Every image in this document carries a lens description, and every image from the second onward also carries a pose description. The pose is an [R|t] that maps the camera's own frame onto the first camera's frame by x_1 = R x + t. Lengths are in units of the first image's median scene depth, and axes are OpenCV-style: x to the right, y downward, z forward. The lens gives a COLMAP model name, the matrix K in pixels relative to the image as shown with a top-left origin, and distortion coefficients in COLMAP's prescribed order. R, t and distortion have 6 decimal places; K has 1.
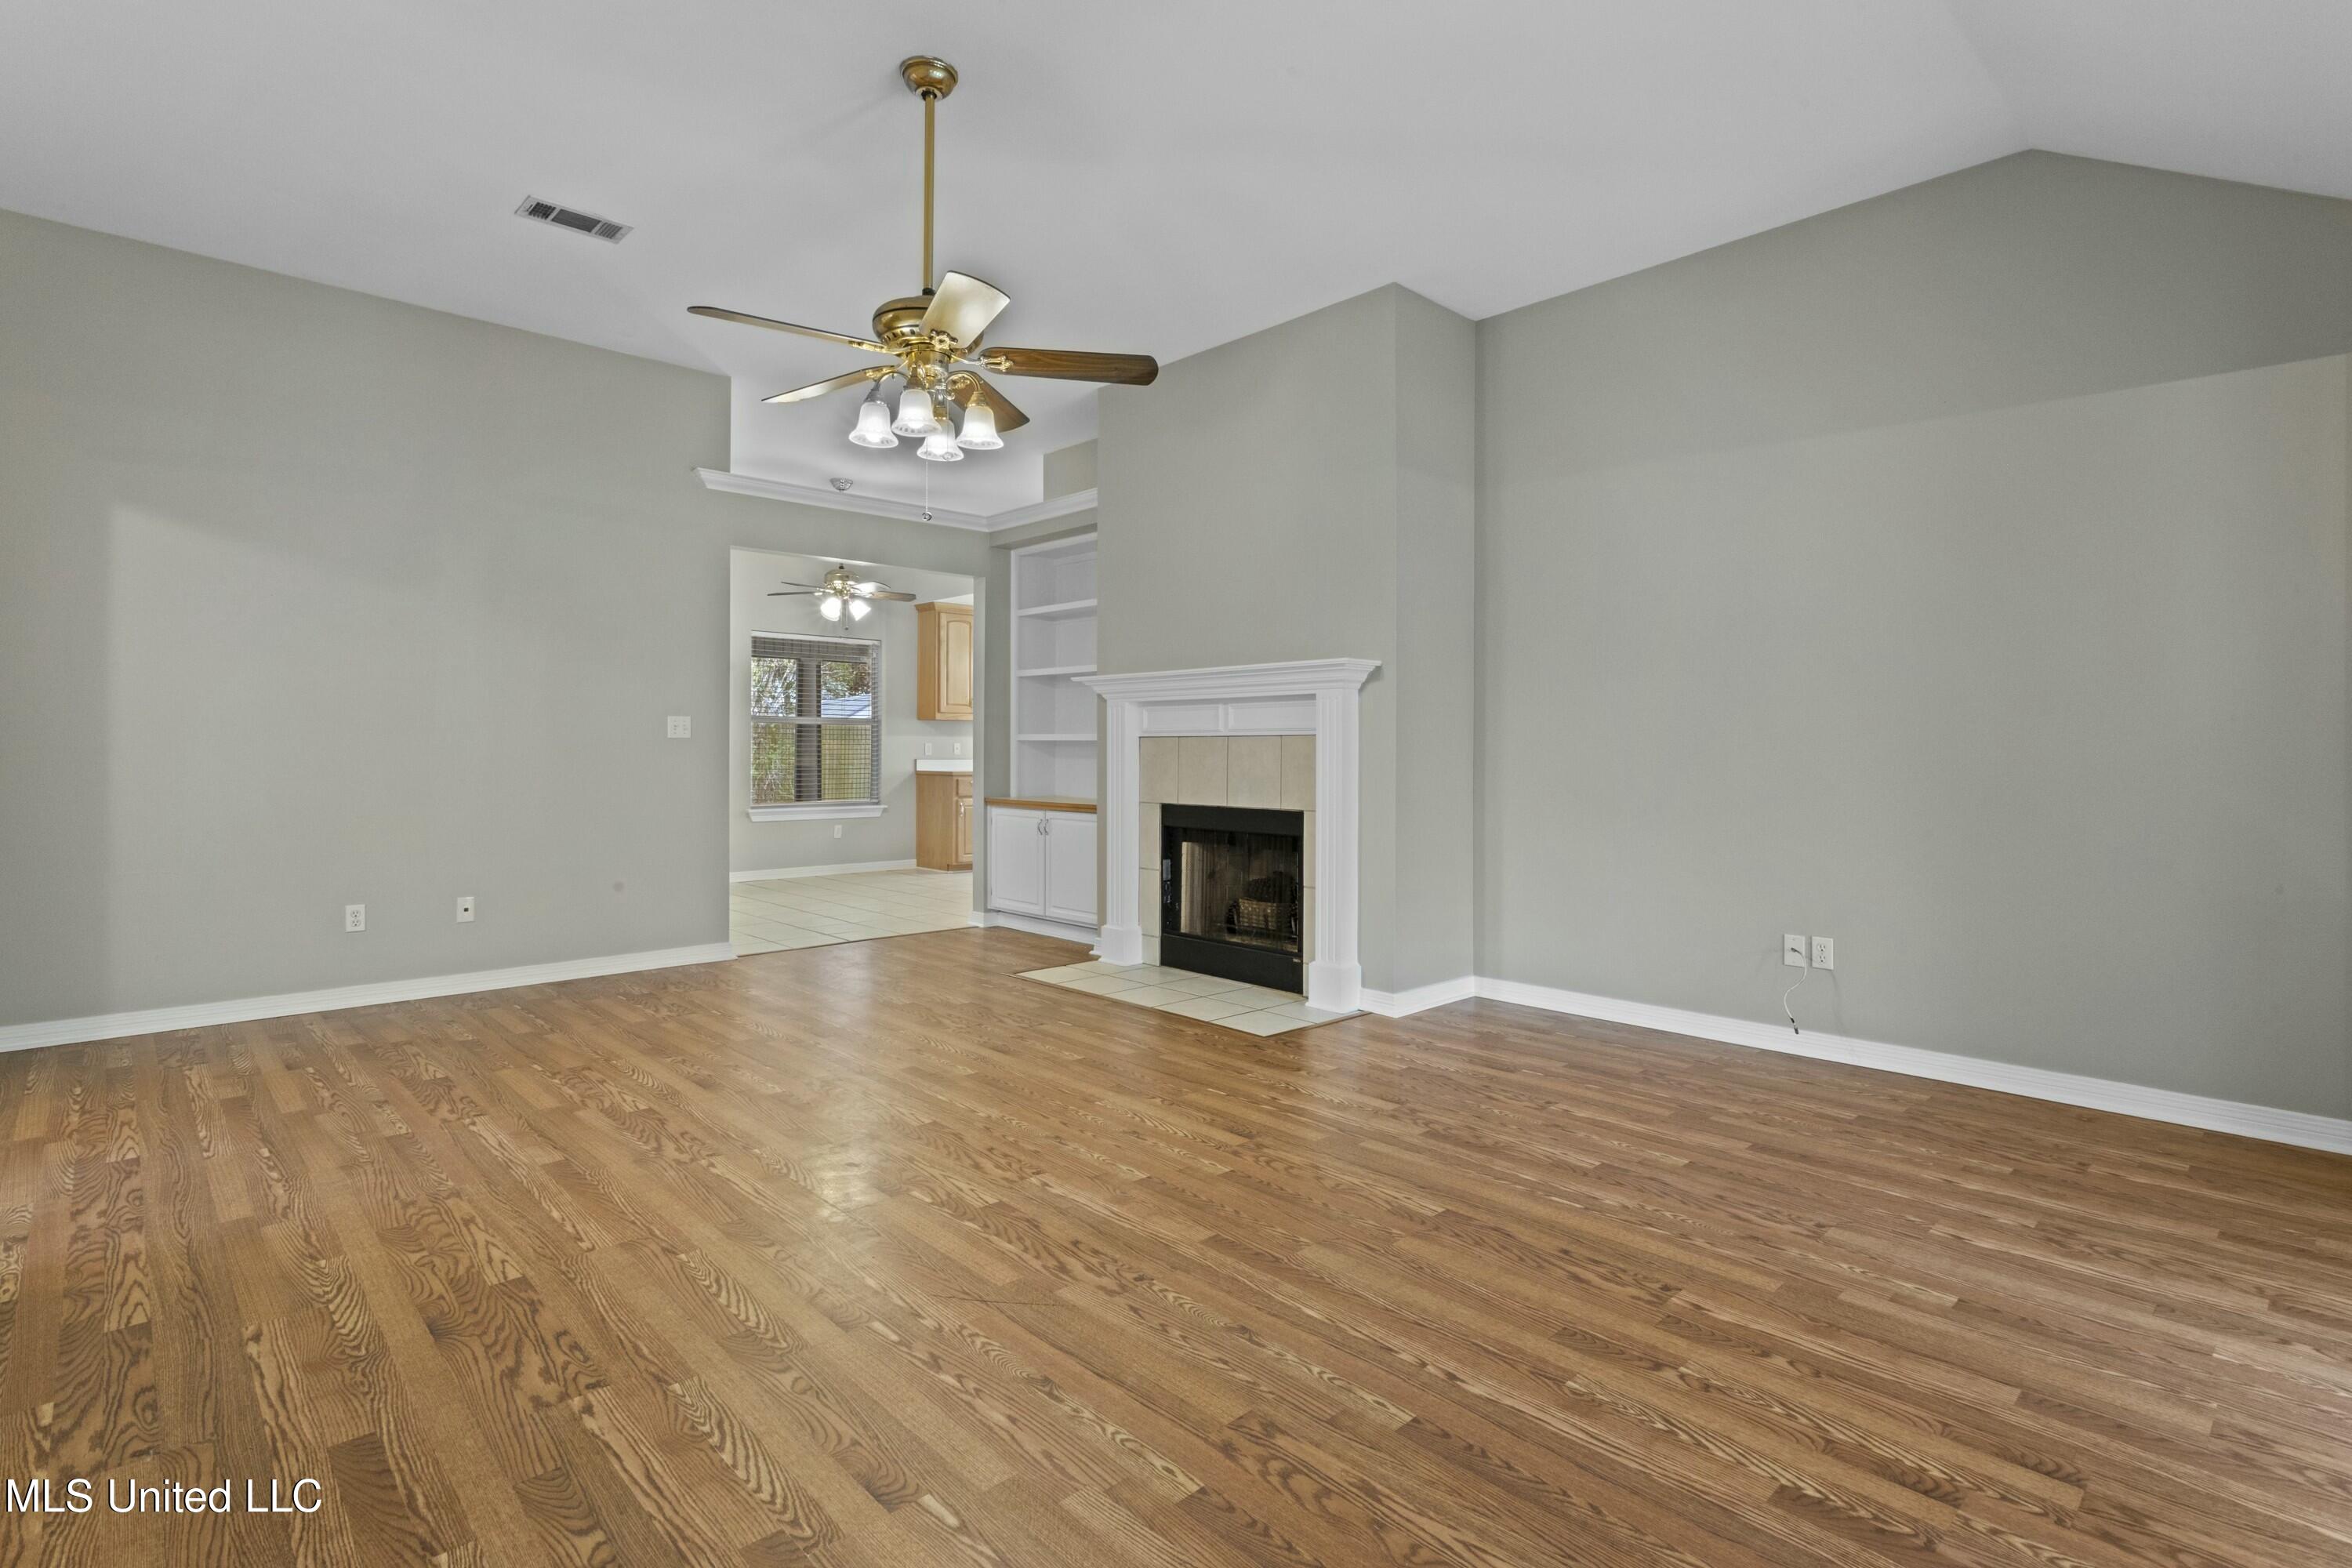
lens RADIAL K [[1122.5, 0, 1165.2], [0, 1122.5, 763.2], [0, 0, 1]] dist [0.002062, 0.000933]
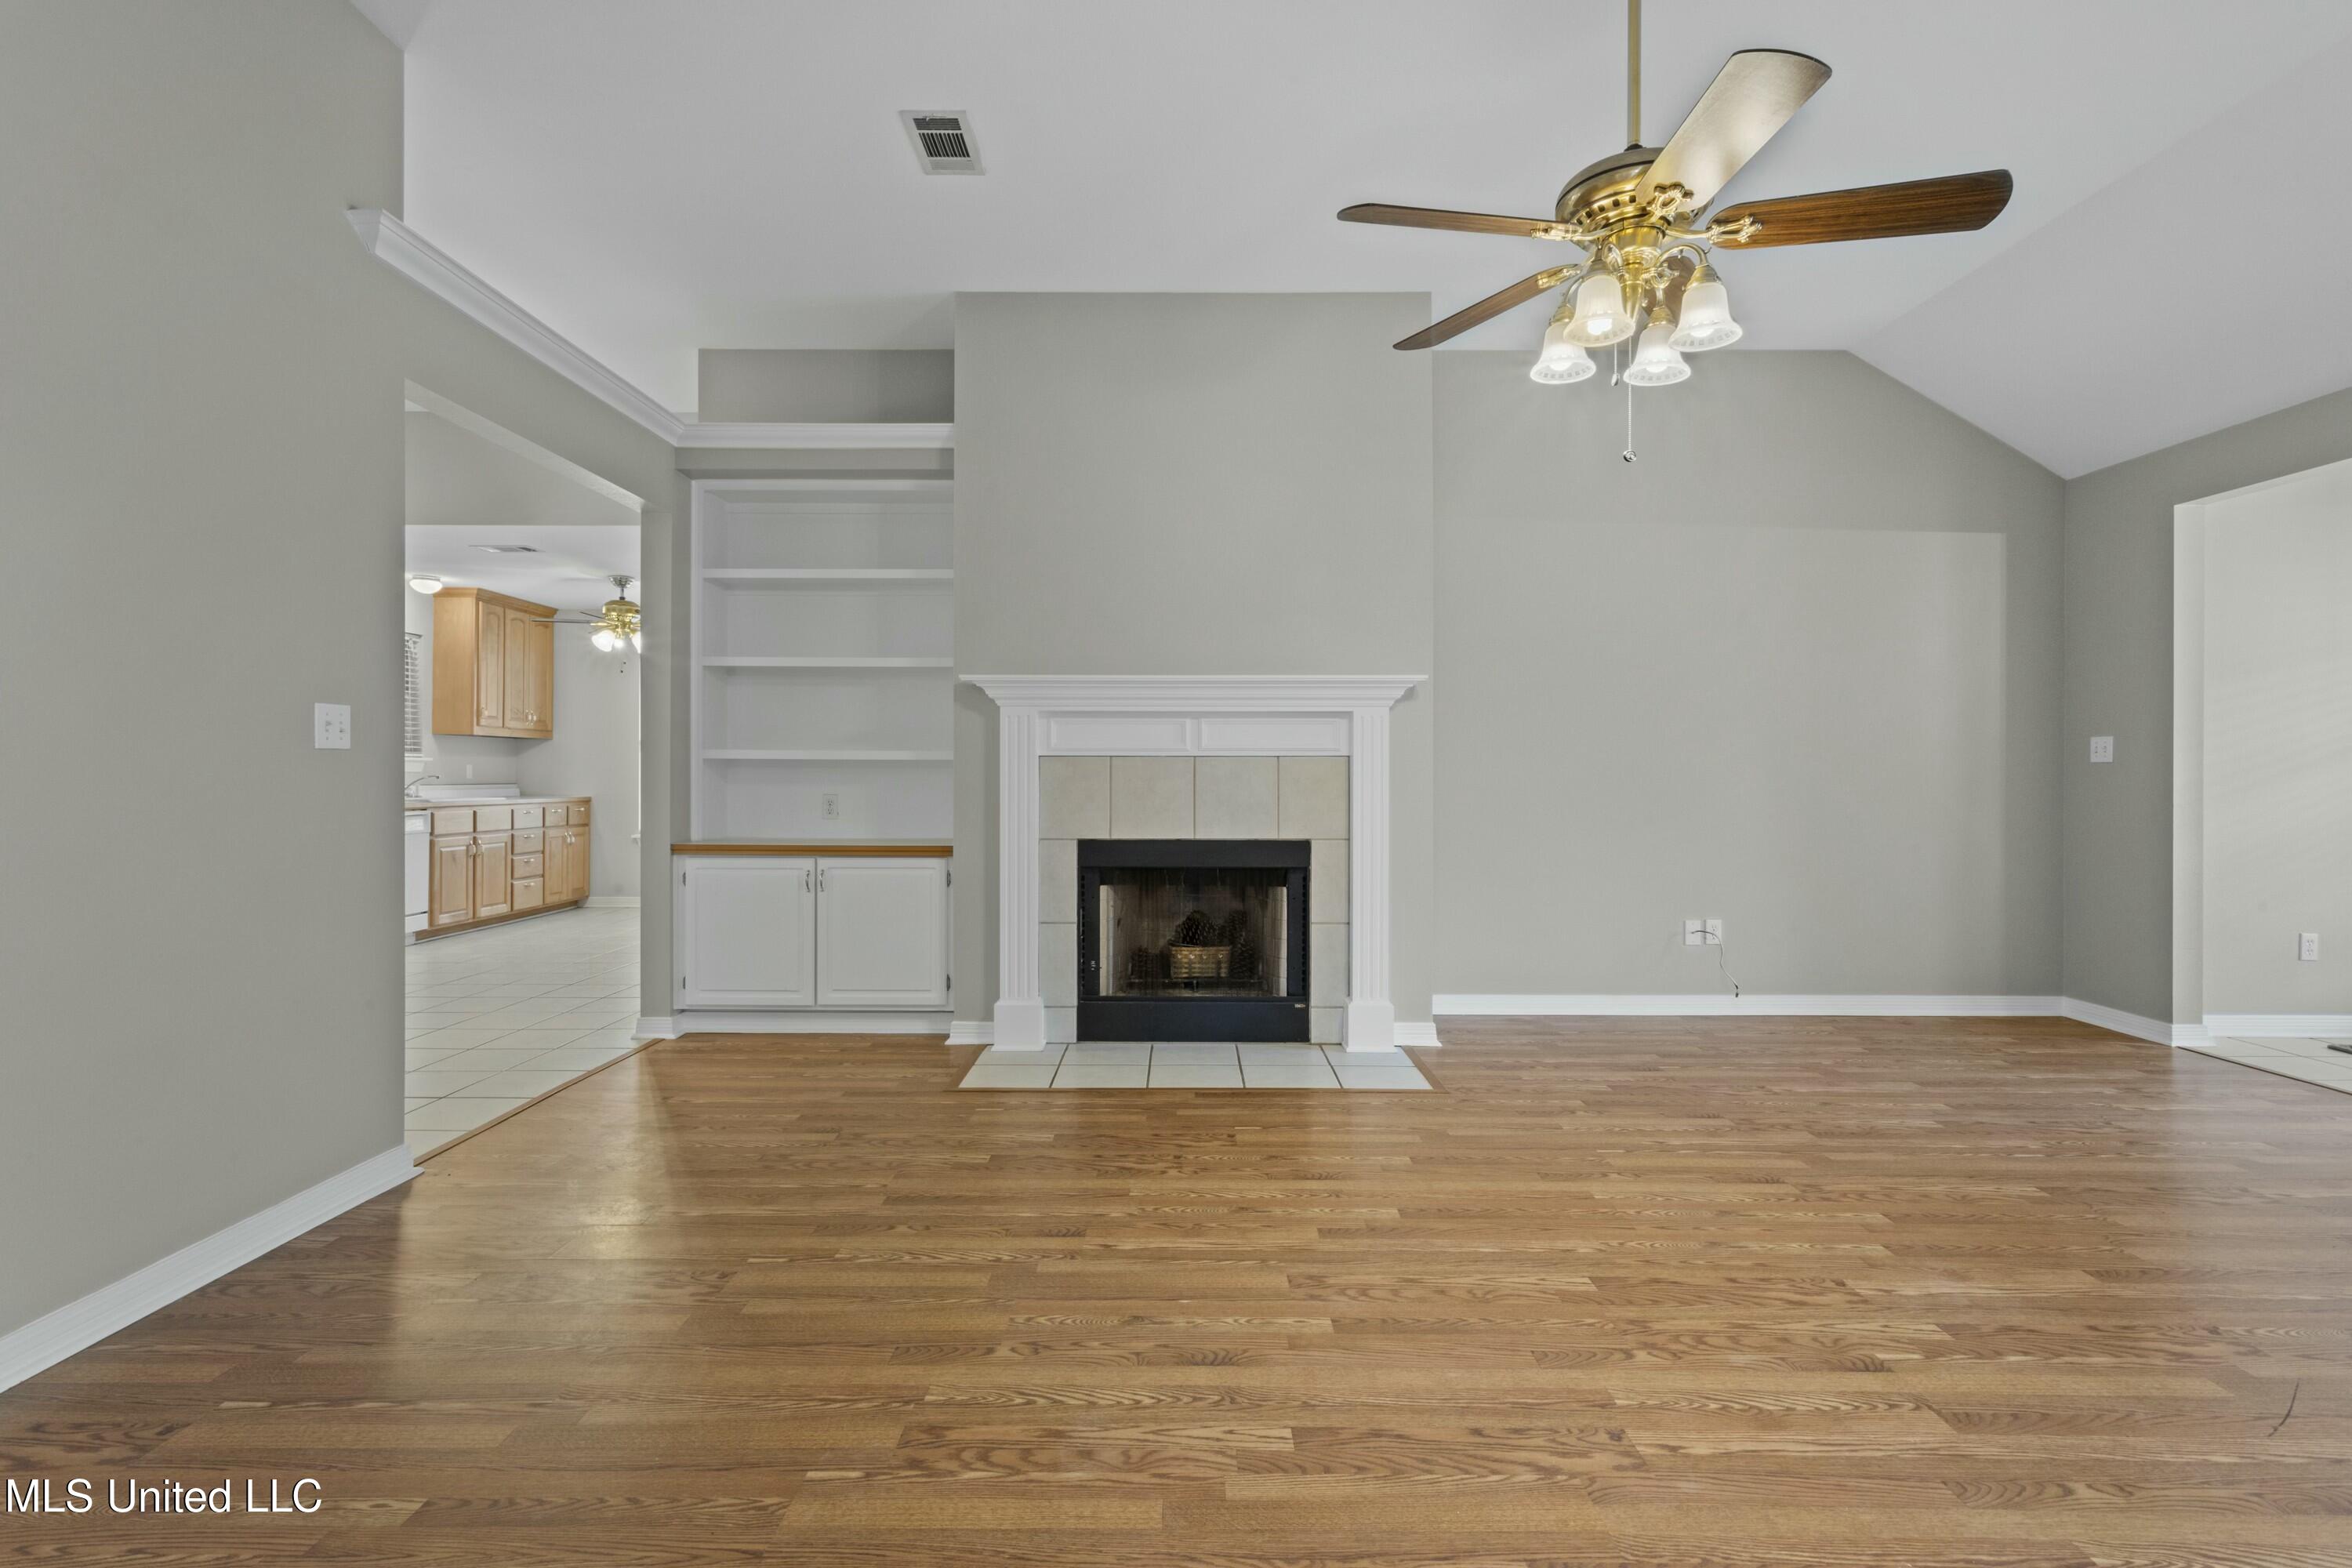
lens RADIAL K [[1122.5, 0, 1155.0], [0, 1122.5, 786.3], [0, 0, 1]] dist [0.002062, 0.000933]
pose [[0.693018, -0.009909, 0.720852, -0.852414], [0.008496, 0.999948, 0.005577, -0.009049], [-0.720870, 0.002259, 0.693066, 0.634875]]
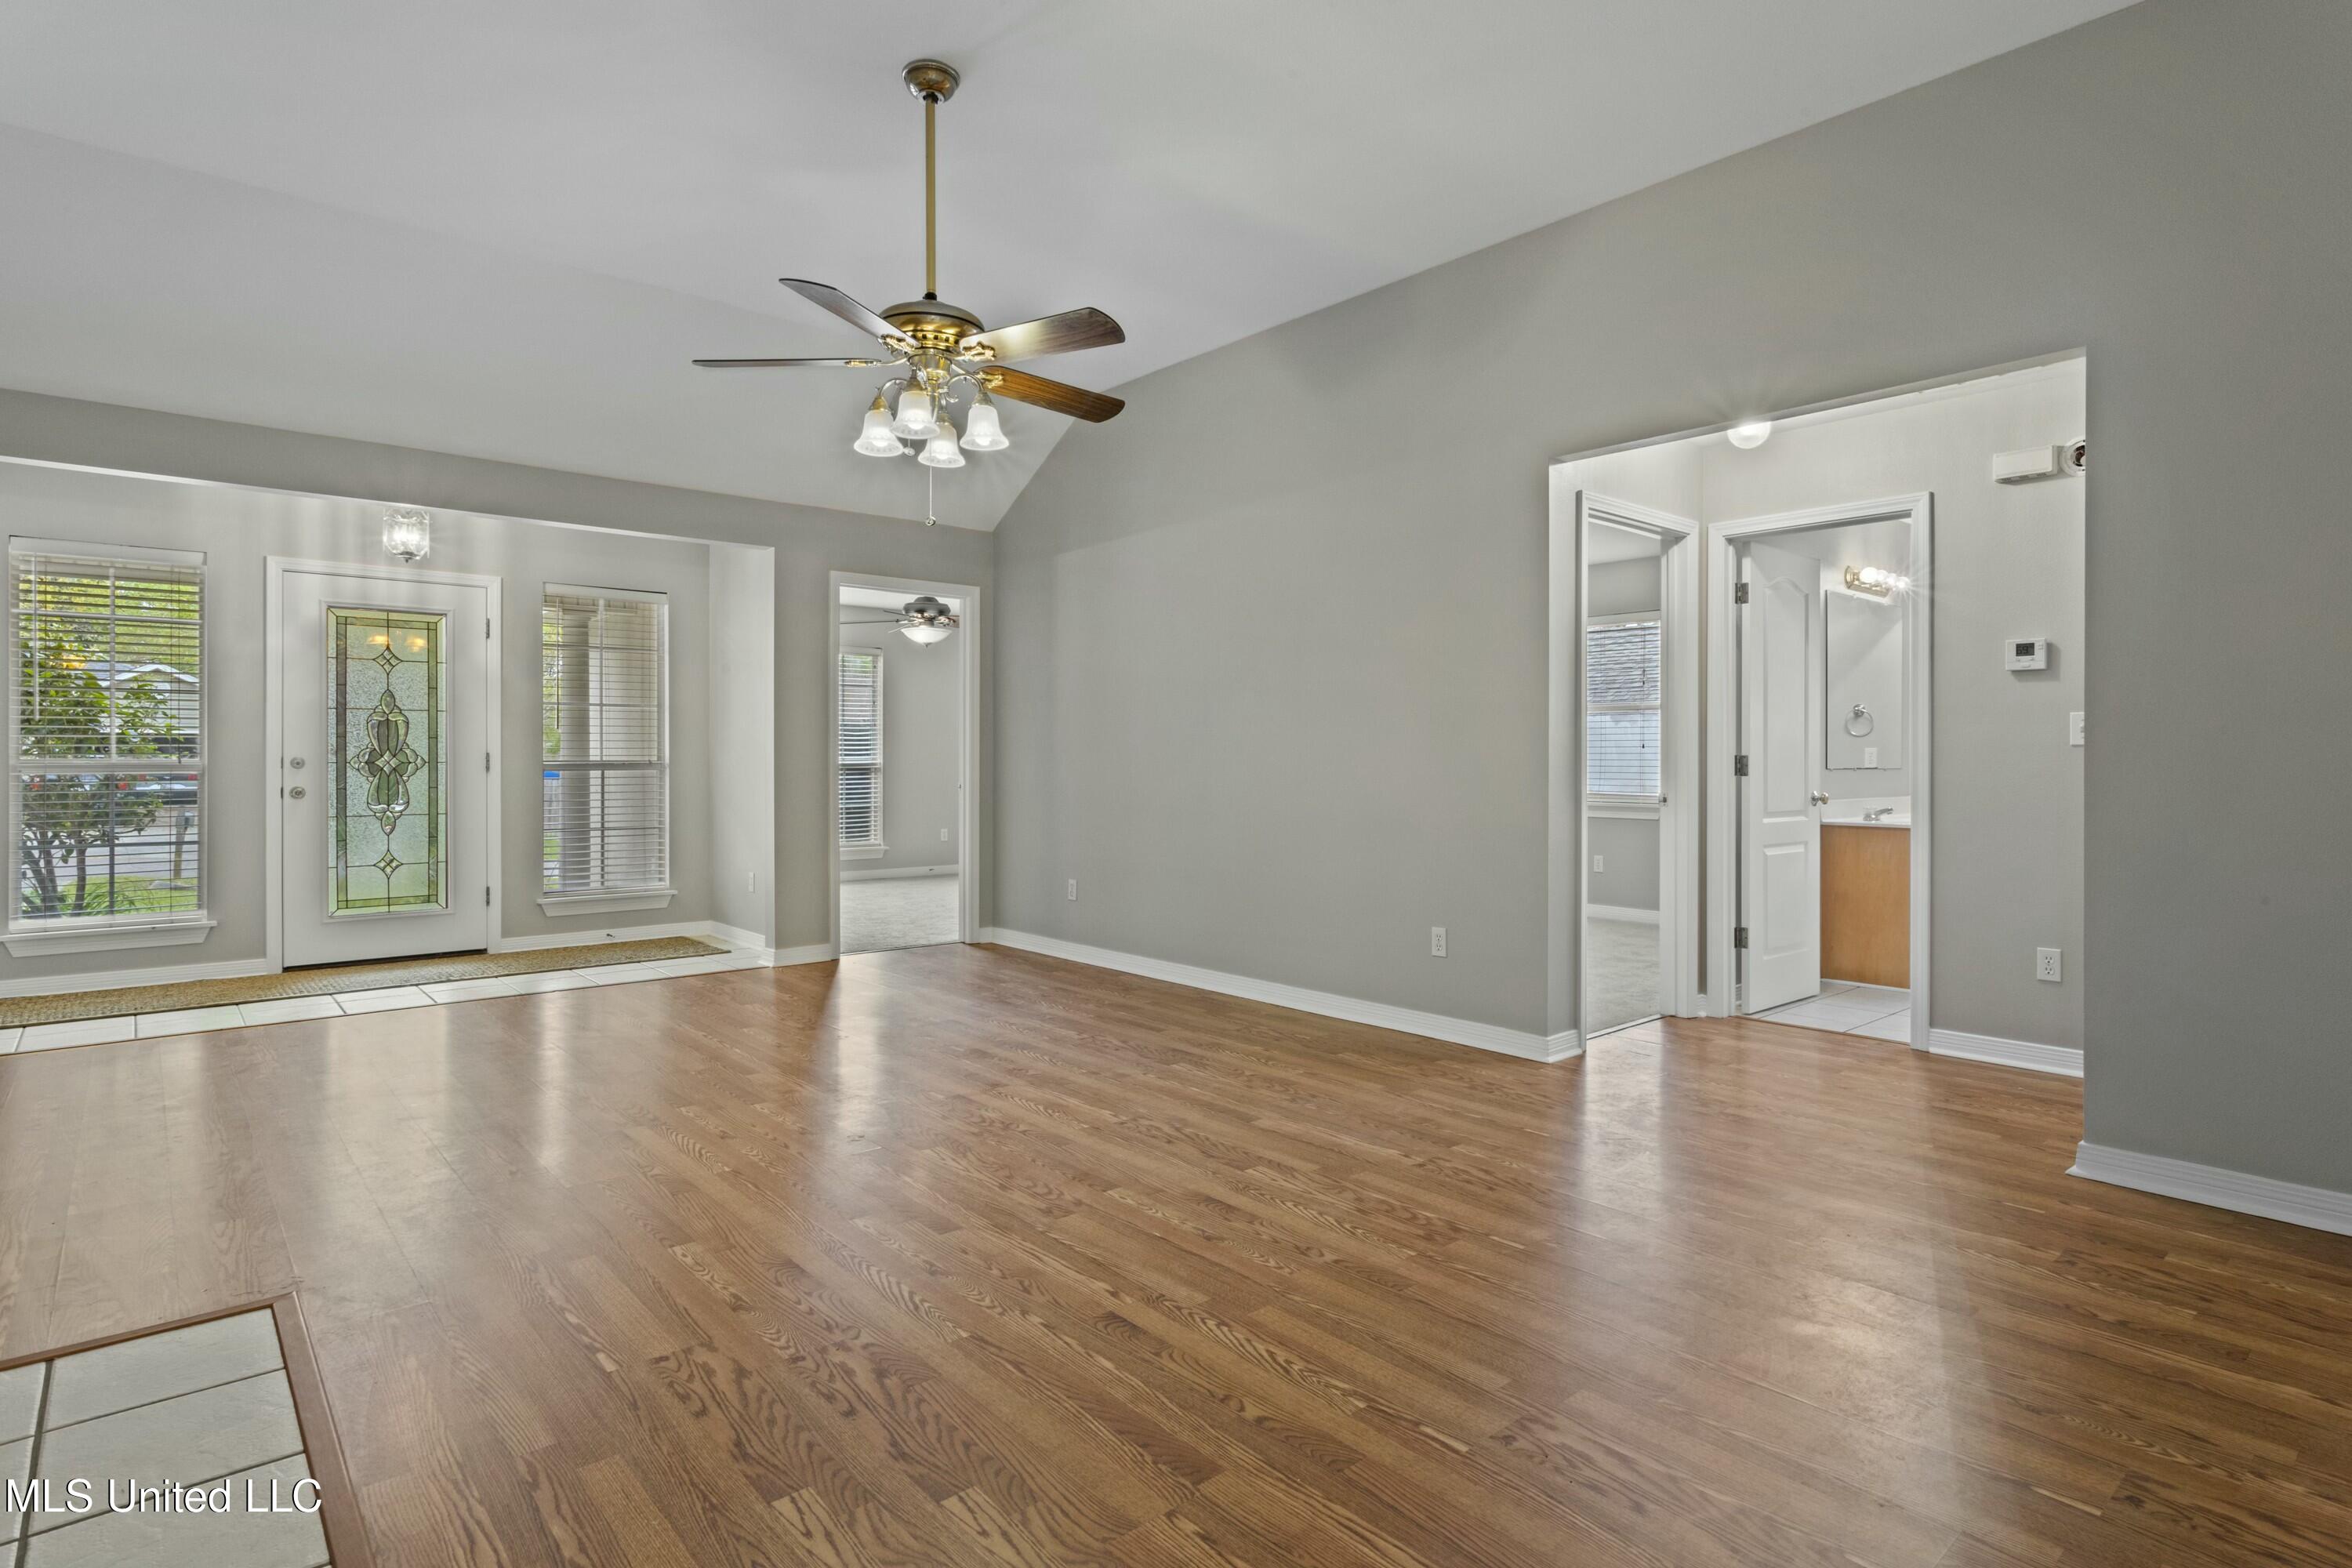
lens RADIAL K [[1191.2, 0, 1186.2], [0, 1191.2, 766.6], [0, 0, 1]] dist [-0.002468, 0.000181]
pose [[-0.999712, -0.004057, 0.023666, -0.414206], [-0.003626, 0.999828, 0.018201, -0.022162], [-0.023736, 0.018110, -0.999554, 1.824553]]
